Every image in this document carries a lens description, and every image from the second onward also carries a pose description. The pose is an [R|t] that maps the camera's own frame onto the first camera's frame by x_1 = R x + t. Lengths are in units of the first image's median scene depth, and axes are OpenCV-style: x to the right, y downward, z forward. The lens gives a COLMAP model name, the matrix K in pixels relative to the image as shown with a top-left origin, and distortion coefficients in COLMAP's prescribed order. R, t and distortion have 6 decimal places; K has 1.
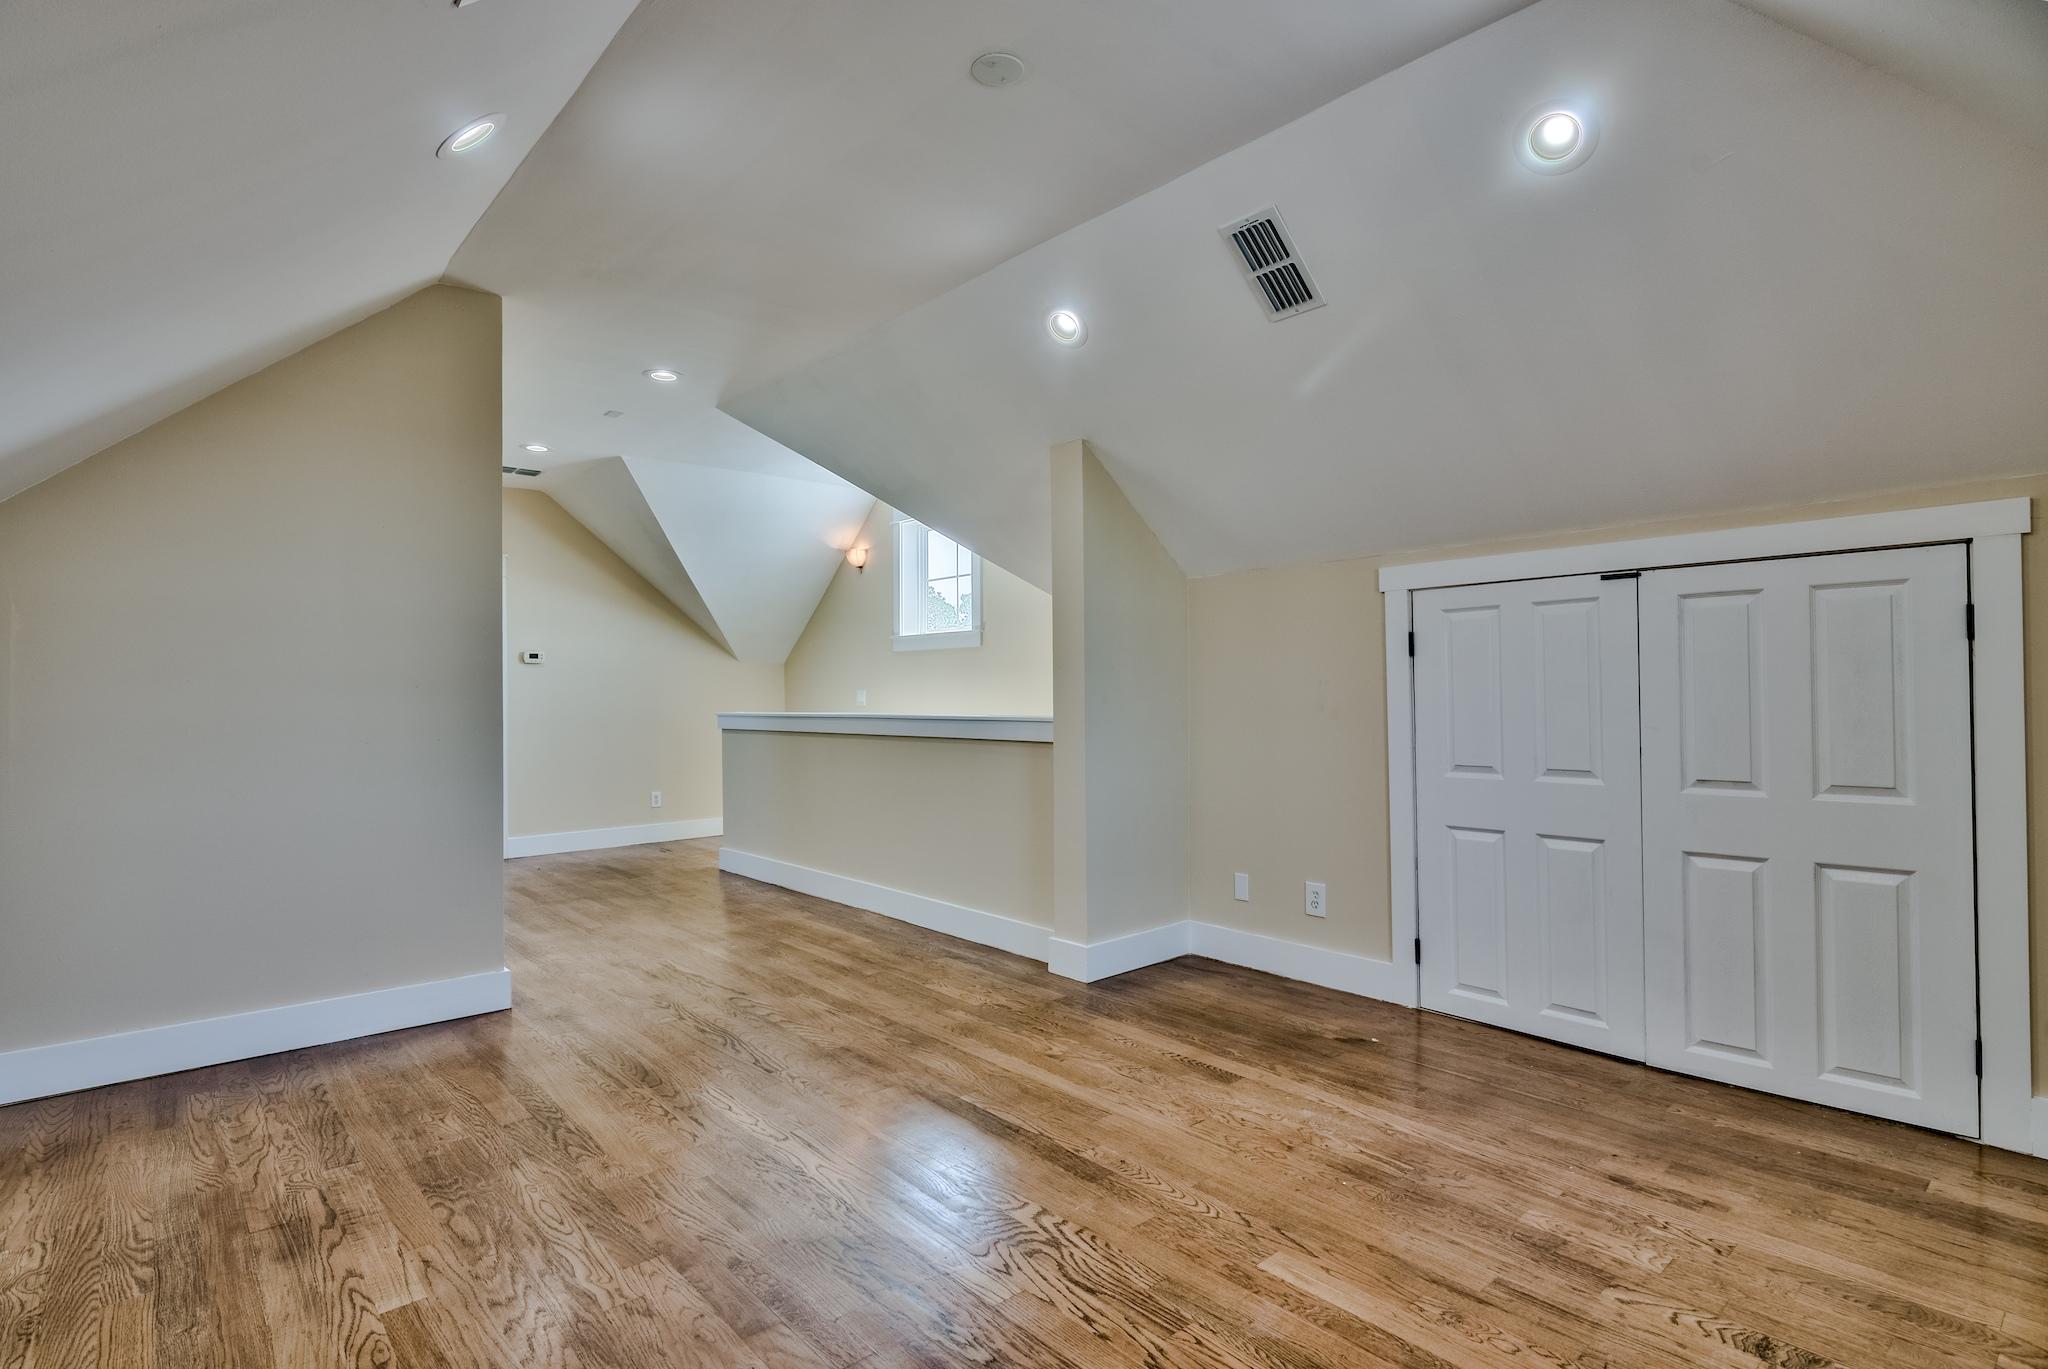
lens RADIAL K [[1059.6, 0, 1016.9], [0, 1059.6, 684.2], [0, 0, 1]] dist [-0.000726, -0.000218]
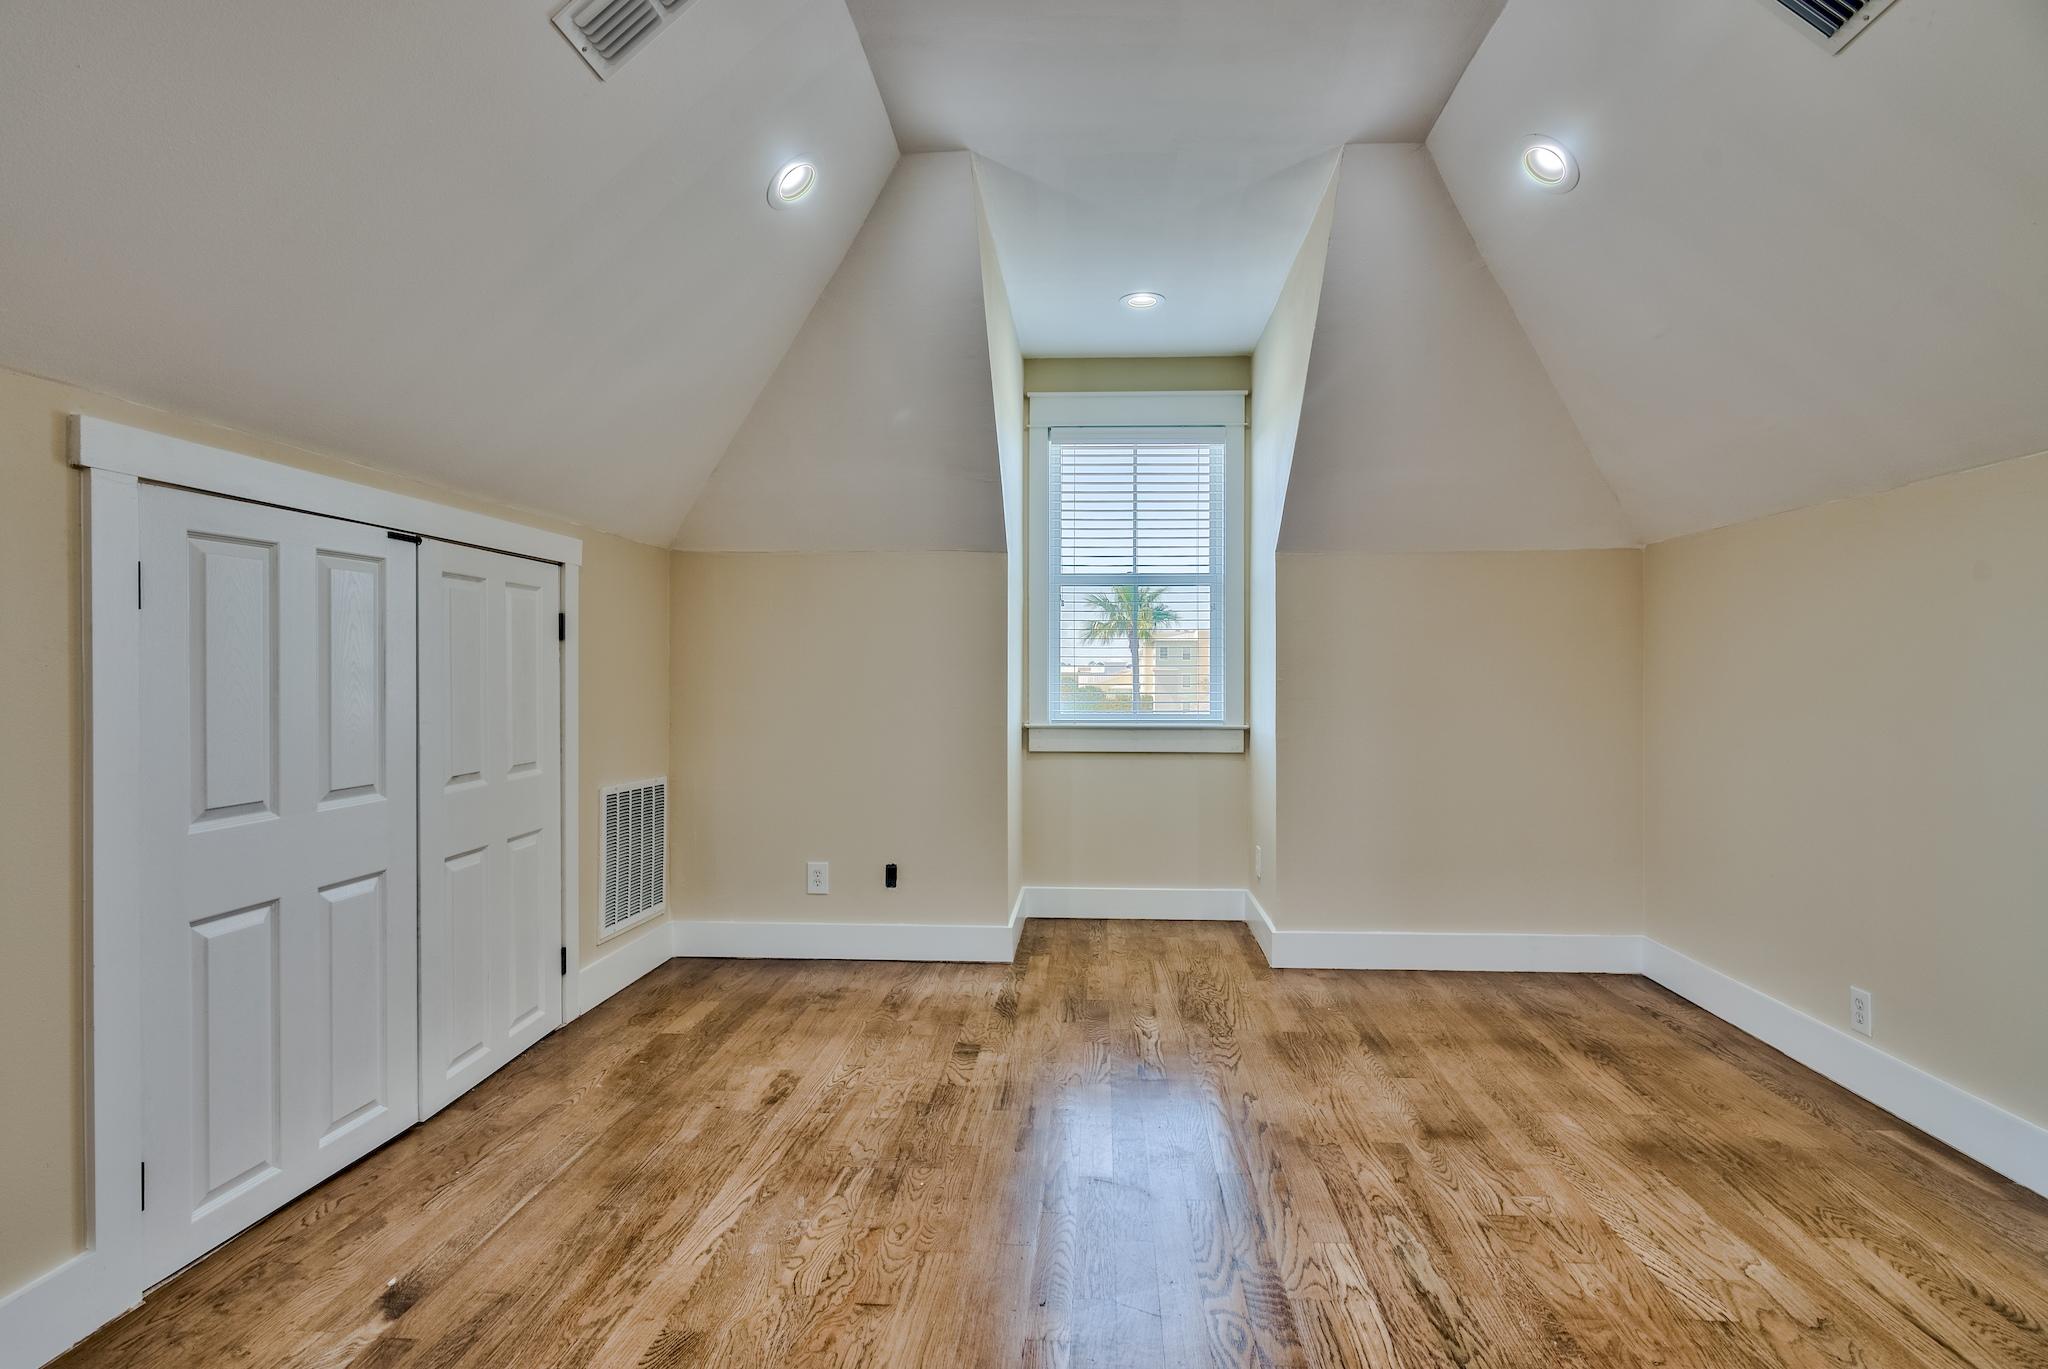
lens RADIAL K [[1059.6, 0, 1016.9], [0, 1059.6, 684.2], [0, 0, 1]] dist [-0.000726, -0.000218]
pose [[-0.722683, 0.001065, 0.691178, -0.390528], [-0.005449, 0.999959, -0.007239, 0.015595], [-0.691158, -0.008998, -0.722648, 1.501762]]
